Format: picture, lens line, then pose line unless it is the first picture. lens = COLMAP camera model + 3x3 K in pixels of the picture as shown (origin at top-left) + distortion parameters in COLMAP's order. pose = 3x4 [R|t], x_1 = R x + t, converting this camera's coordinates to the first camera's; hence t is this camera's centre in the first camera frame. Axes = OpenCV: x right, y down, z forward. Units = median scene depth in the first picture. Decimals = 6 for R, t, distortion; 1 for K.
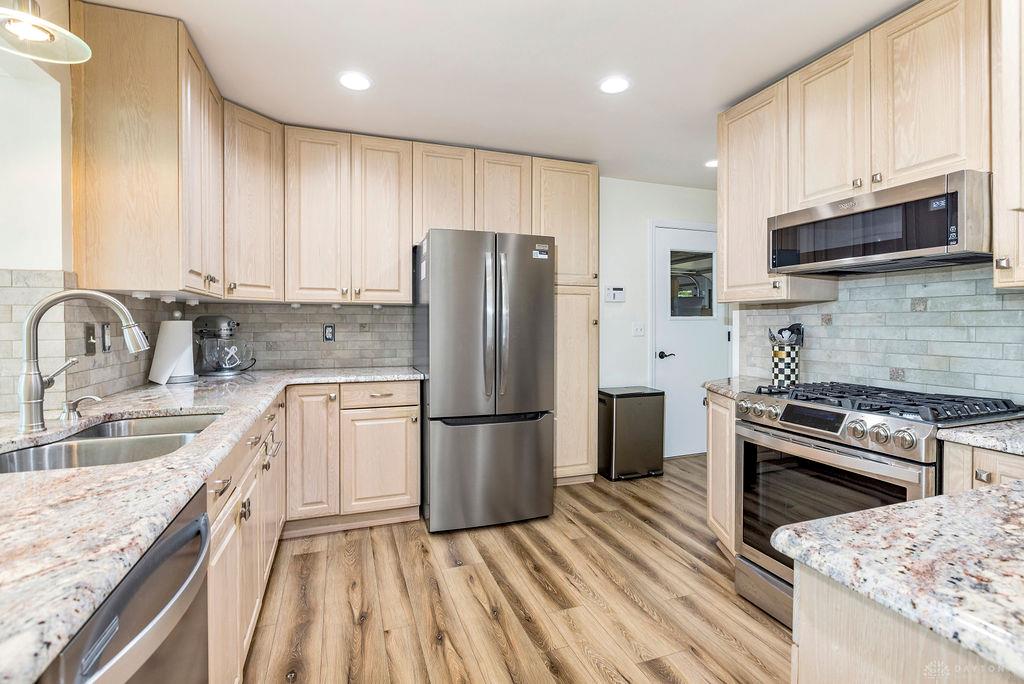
lens RADIAL K [[488.4, 0, 513.6], [0, 488.4, 326.5], [0, 0, 1]] dist [-0.008129, -0.000387]
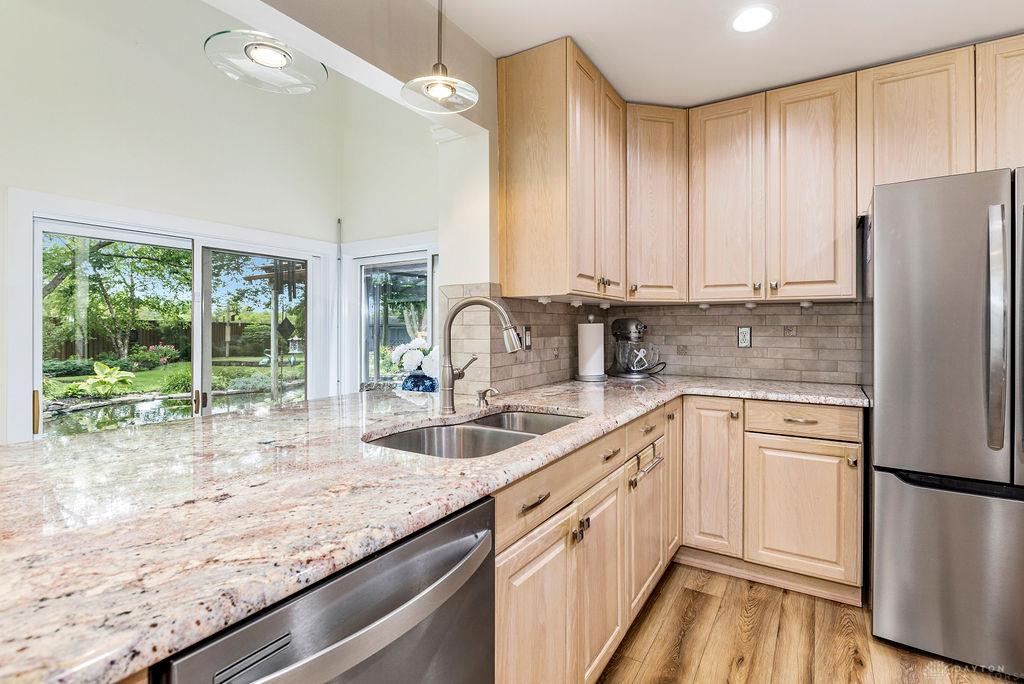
lens RADIAL K [[488.4, 0, 513.6], [0, 488.4, 326.5], [0, 0, 1]] dist [-0.008129, -0.000387]
pose [[0.613364, -0.000381, -0.789800, 0.053094], [-0.004495, 0.999982, -0.003973, -0.000303], [0.789787, 0.005987, 0.613351, 0.193421]]
